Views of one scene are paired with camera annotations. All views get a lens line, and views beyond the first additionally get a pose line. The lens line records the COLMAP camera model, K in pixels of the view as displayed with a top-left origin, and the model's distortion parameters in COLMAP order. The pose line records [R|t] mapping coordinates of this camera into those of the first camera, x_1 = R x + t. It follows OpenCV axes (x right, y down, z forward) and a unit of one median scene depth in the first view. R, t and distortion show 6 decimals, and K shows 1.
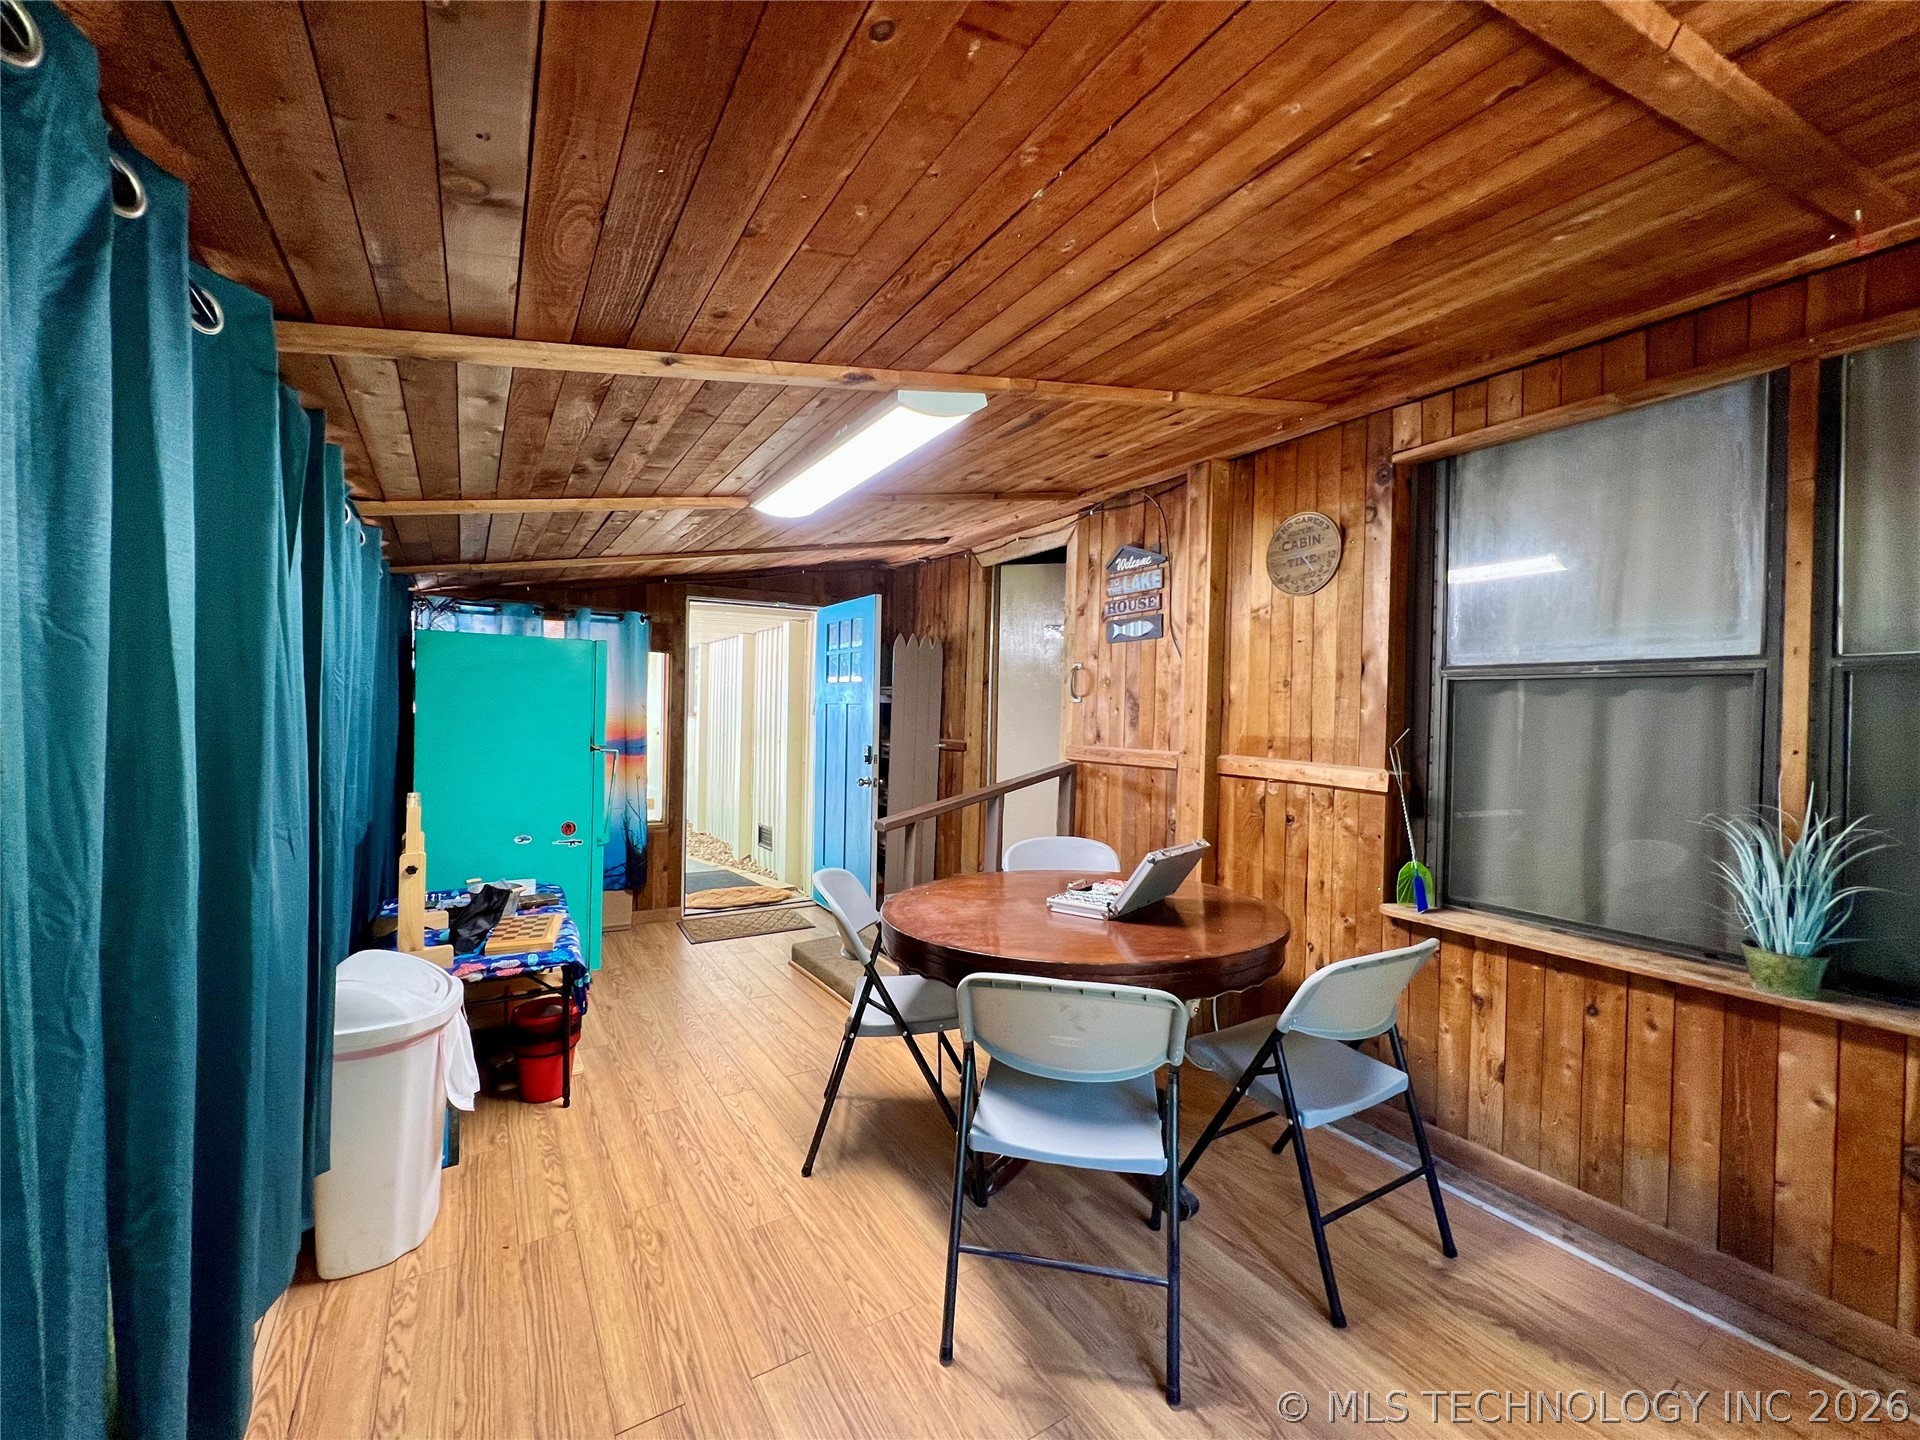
lens RADIAL K [[769.3, 0, 949.1], [0, 769.3, 718.2], [0, 0, 1]] dist [-0.004684, 0.001973]
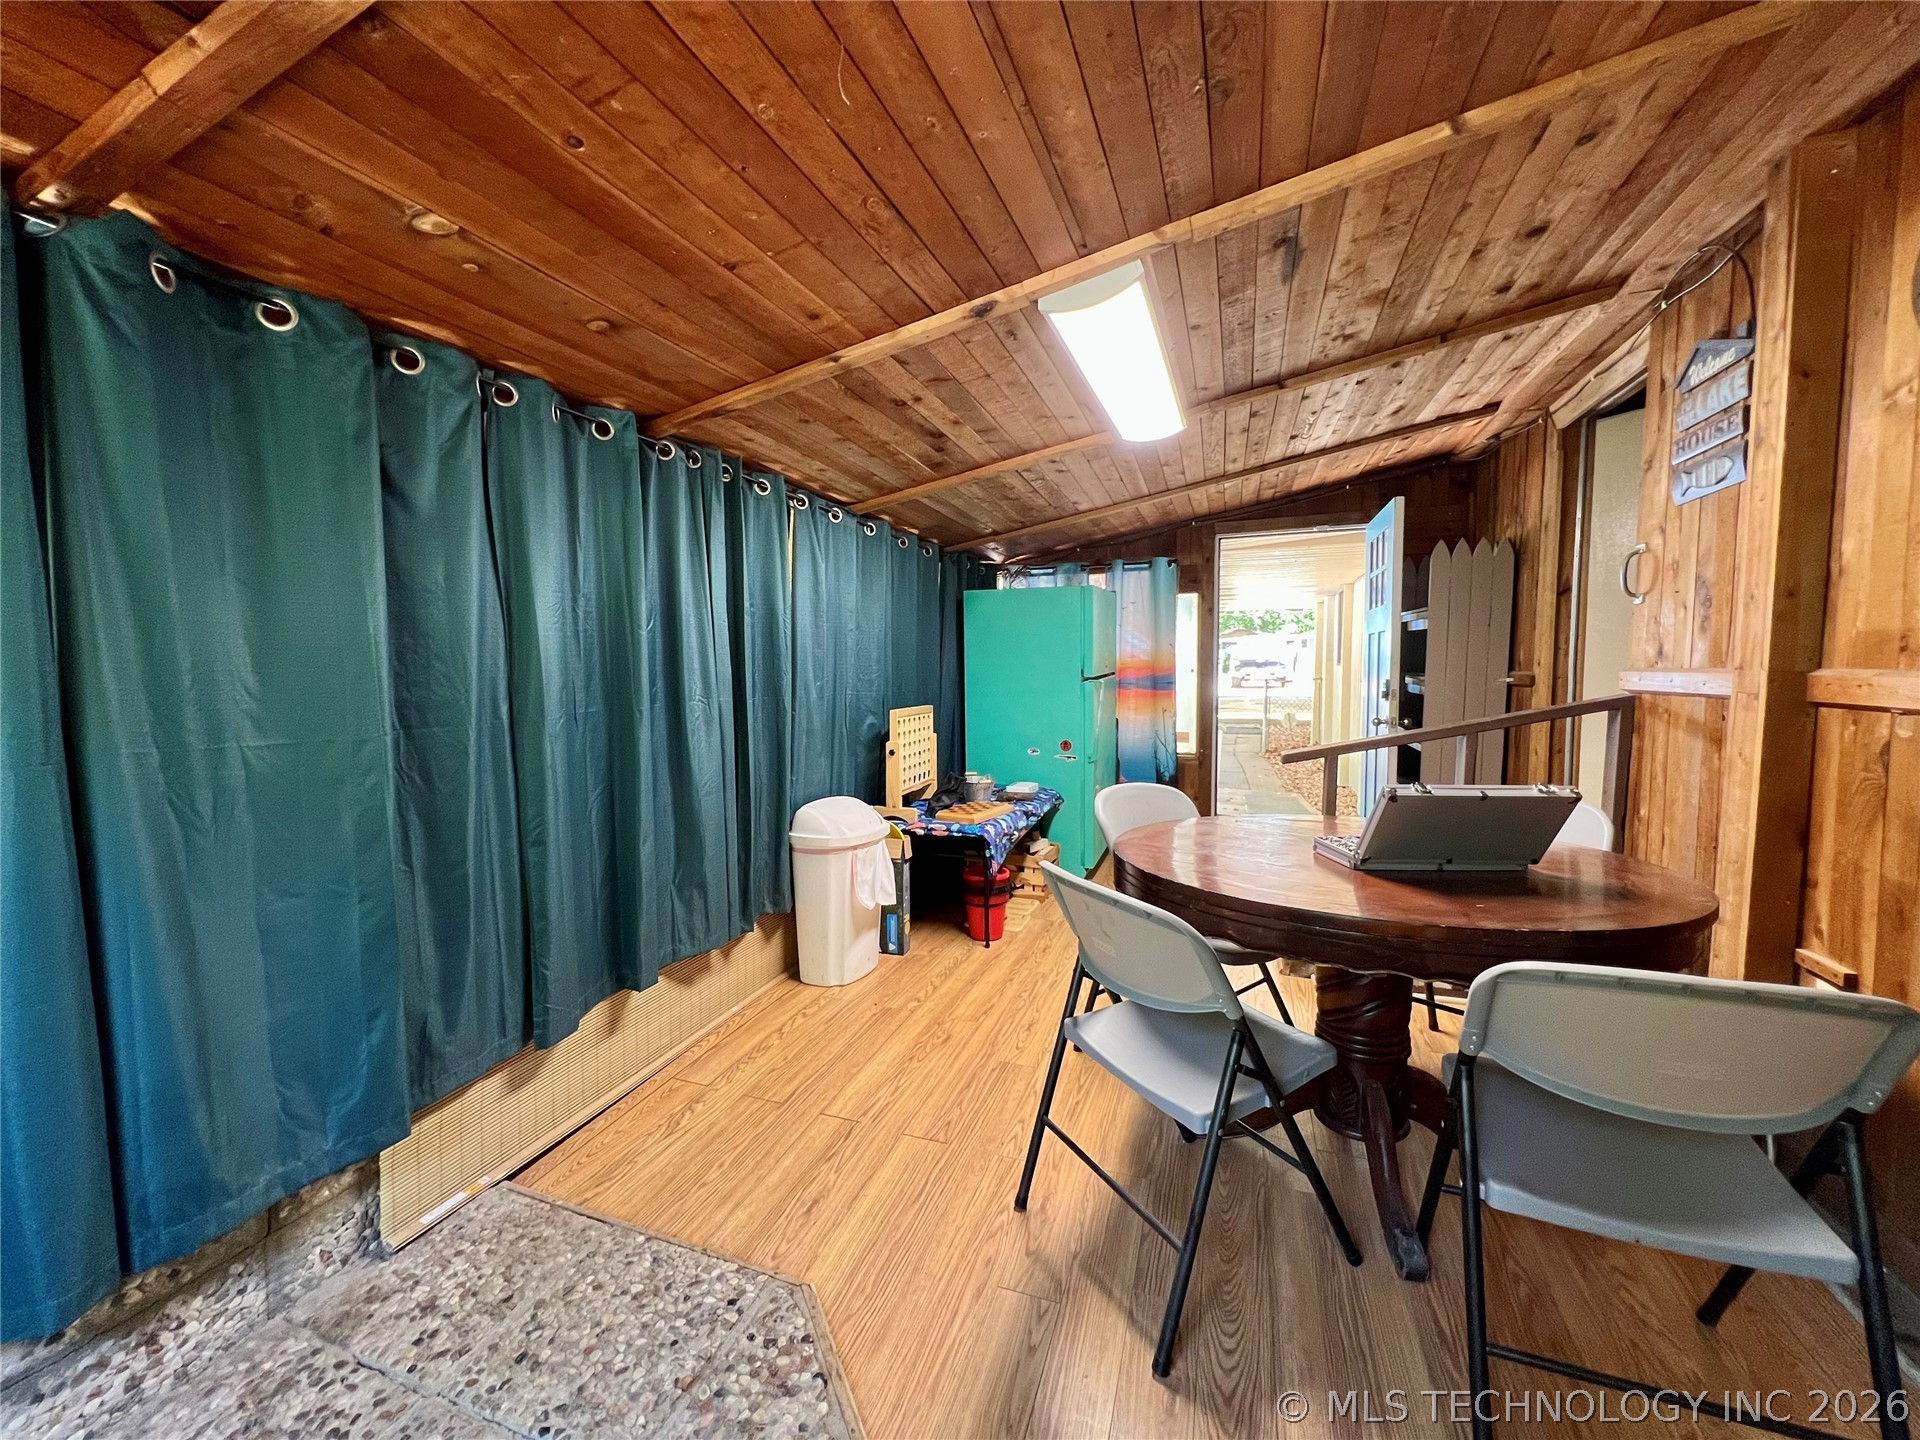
lens RADIAL K [[769.3, 0, 953.9], [0, 769.3, 716.5], [0, 0, 1]] dist [-0.004684, 0.001973]
pose [[0.615627, 0.028832, -0.787510, 0.345568], [0.011237, 0.998908, 0.045356, 0.042223], [0.787958, -0.036772, 0.614630, 0.127815]]
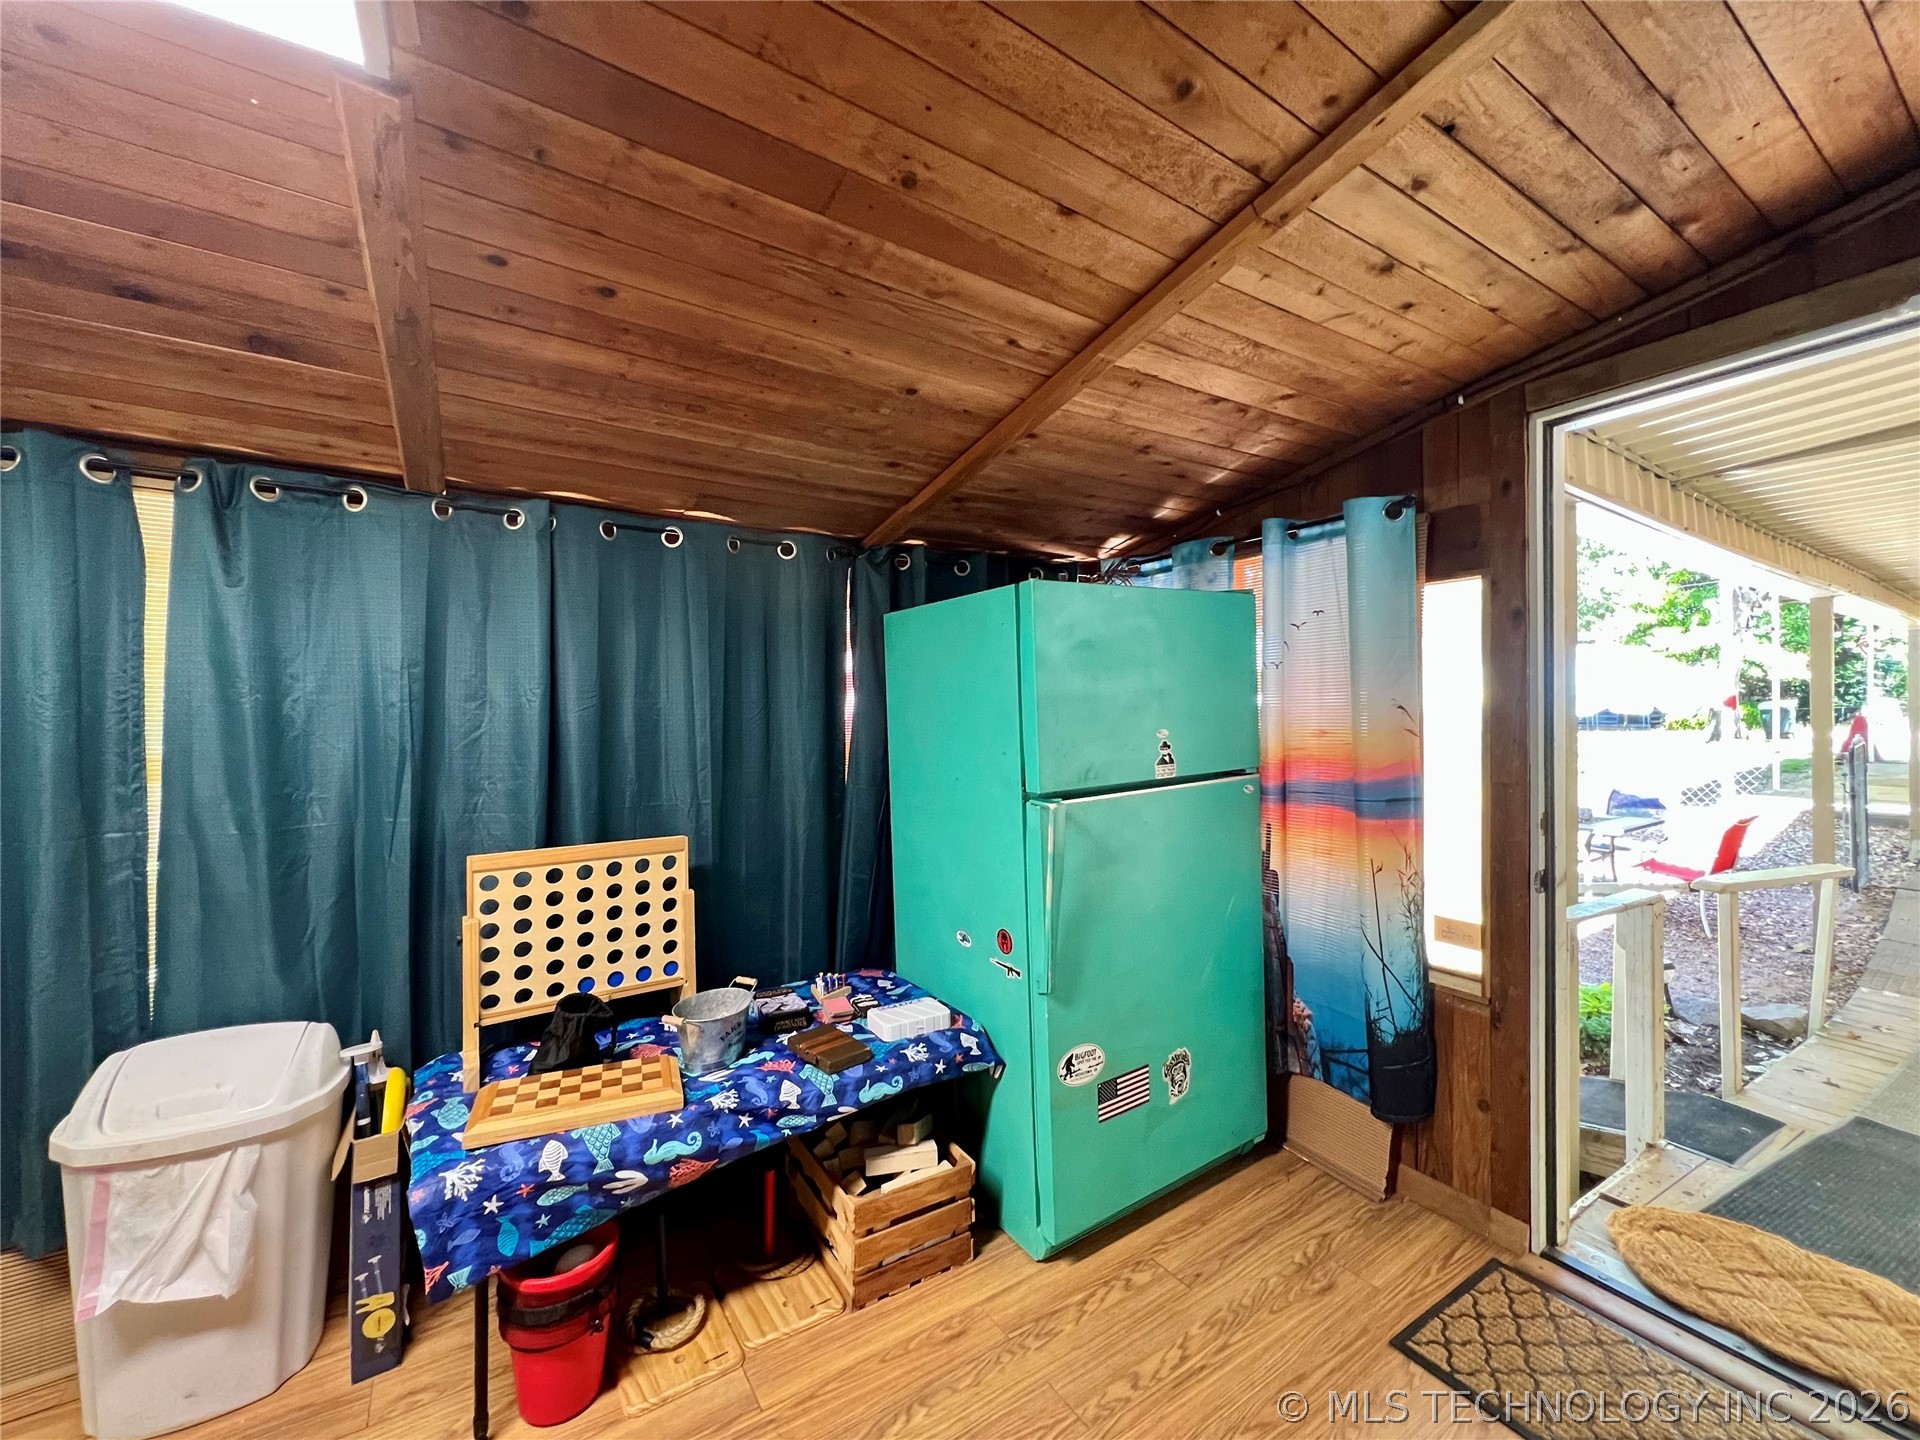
lens RADIAL K [[769.3, 0, 953.4], [0, 769.3, 715.2], [0, 0, 1]] dist [-0.004684, 0.001973]
pose [[0.017835, -0.011649, -0.999773, 0.044844], [0.003194, 0.999928, -0.011594, -0.008983], [0.999836, -0.002987, 0.017871, 0.967438]]
